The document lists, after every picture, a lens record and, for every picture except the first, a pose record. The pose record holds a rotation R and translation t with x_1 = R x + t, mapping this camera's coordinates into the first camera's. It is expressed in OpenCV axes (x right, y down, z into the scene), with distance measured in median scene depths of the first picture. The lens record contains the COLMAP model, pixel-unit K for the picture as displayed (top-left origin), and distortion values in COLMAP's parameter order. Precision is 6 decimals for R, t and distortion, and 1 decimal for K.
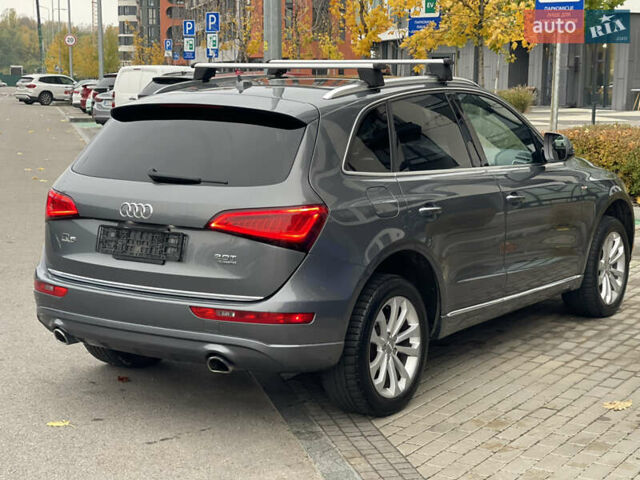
lens RADIAL K [[1184.2, 0, 328.7], [0, 1184.2, 238.0], [0, 0, 1]] dist [0.231816, -0.251341]
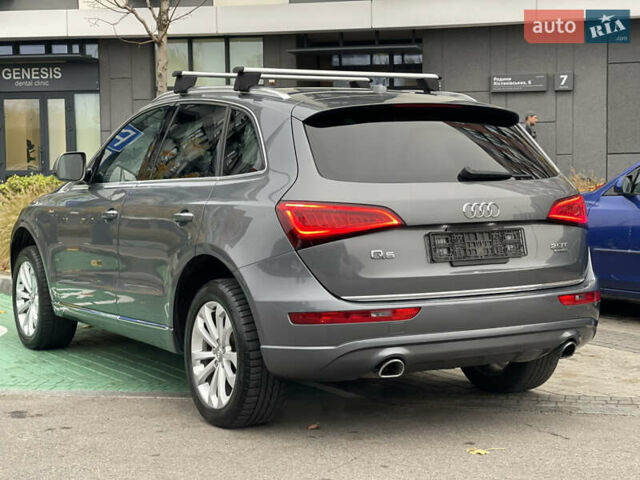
lens RADIAL K [[1184.9, 0, 319.0], [0, 1184.9, 237.7], [0, 0, 1]] dist [0.243462, -0.434634]
pose [[0.426097, -0.066564, 0.902225, -1.004247], [0.134515, 0.990865, 0.009576, -0.026007], [-0.894621, 0.117282, 0.431159, 0.662137]]
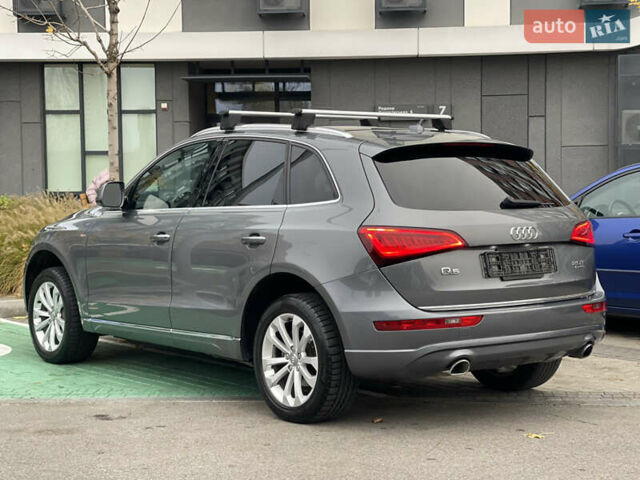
lens RADIAL K [[1184.9, 0, 319.0], [0, 1184.9, 237.7], [0, 0, 1]] dist [0.243462, -0.434634]
pose [[0.294476, -0.051532, 0.954269, -1.210142], [0.138080, 0.990361, 0.010871, -0.054103], [-0.945631, 0.128564, 0.298753, 0.790792]]
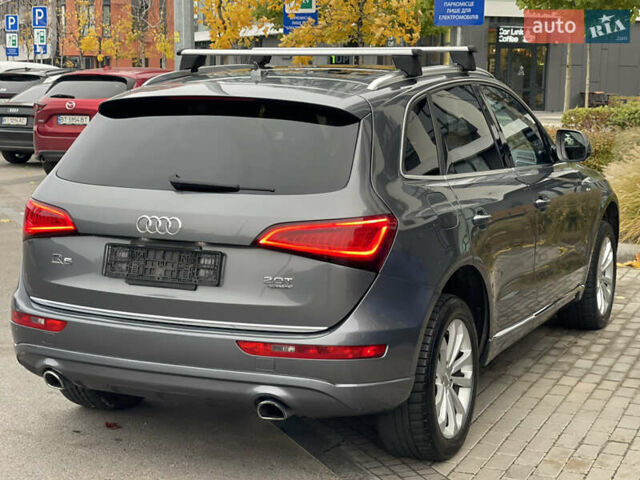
lens RADIAL K [[1184.2, 0, 328.7], [0, 1184.2, 238.0], [0, 0, 1]] dist [0.231816, -0.251341]
pose [[0.987733, -0.017981, 0.155116, -0.161734], [0.018191, 0.999835, 0.000065, -0.011349], [-0.155092, 0.002758, 0.987896, 0.158544]]
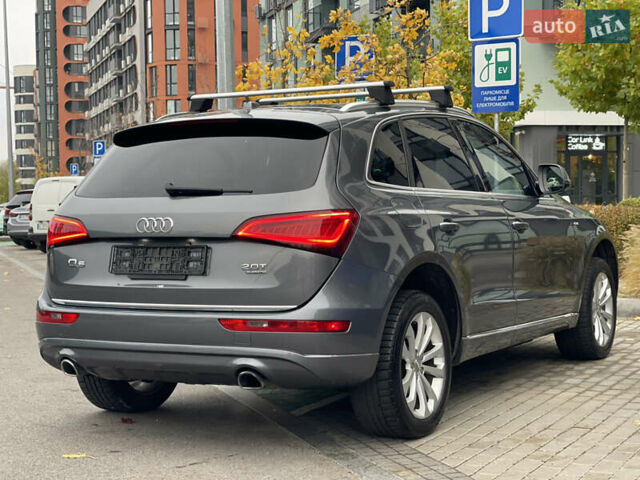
lens RADIAL K [[1184.9, 0, 319.0], [0, 1184.9, 237.7], [0, 0, 1]] dist [0.243462, -0.434634]
pose [[0.996715, -0.026488, 0.076529, -0.096630], [0.034586, 0.993710, -0.106511, 0.087009], [-0.073226, 0.108808, 0.991362, 0.041073]]
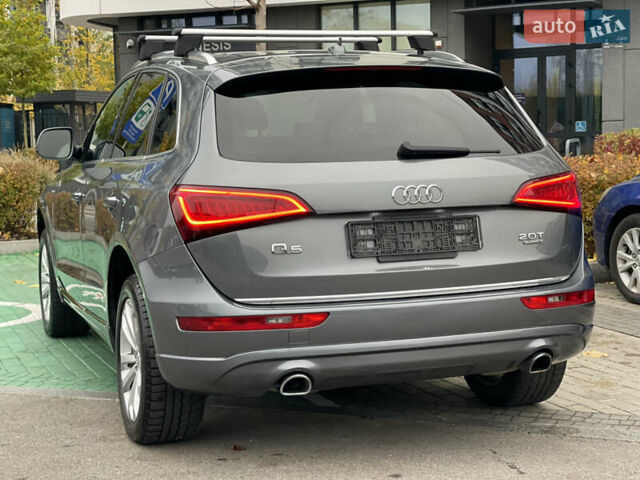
lens RADIAL K [[1184.9, 0, 319.0], [0, 1184.9, 237.7], [0, 0, 1]] dist [0.243462, -0.434634]
pose [[0.592798, -0.090773, 0.800219, -0.775378], [0.137220, 0.990483, 0.010703, -0.011274], [-0.793575, 0.103462, 0.599612, 0.545785]]
